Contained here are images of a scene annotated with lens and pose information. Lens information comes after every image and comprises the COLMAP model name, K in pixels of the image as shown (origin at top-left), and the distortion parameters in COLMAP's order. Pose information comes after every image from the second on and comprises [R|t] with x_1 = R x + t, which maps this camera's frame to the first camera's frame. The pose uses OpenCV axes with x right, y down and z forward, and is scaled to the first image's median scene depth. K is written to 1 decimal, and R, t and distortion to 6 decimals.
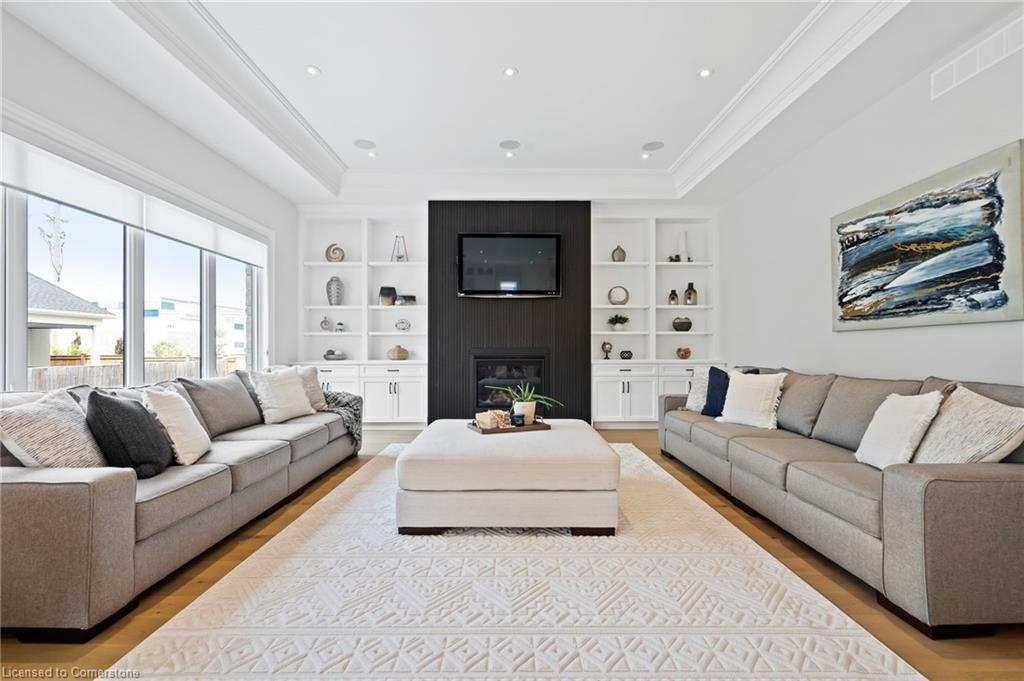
lens RADIAL K [[467.6, 0, 514.7], [0, 467.6, 344.0], [0, 0, 1]] dist [-0.003896, 0.000701]
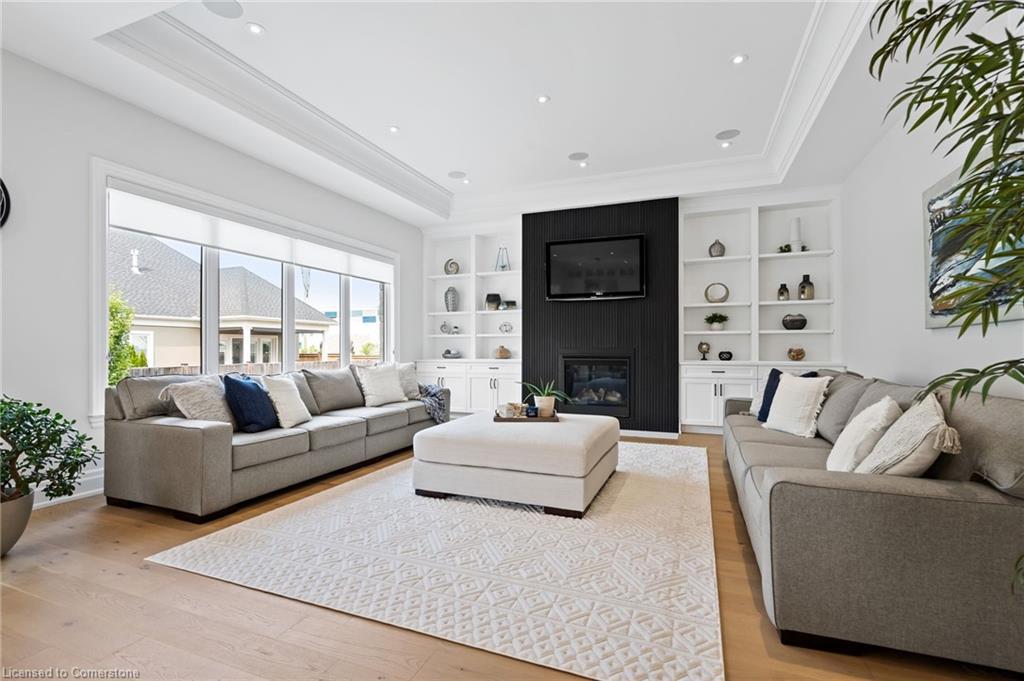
lens RADIAL K [[467.6, 0, 502.3], [0, 467.6, 343.3], [0, 0, 1]] dist [-0.003896, 0.000701]
pose [[0.925528, -0.003017, -0.378667, 0.317750], [0.002269, 0.999994, -0.002422, -0.000804], [0.378672, 0.001382, 0.925530, -0.062276]]
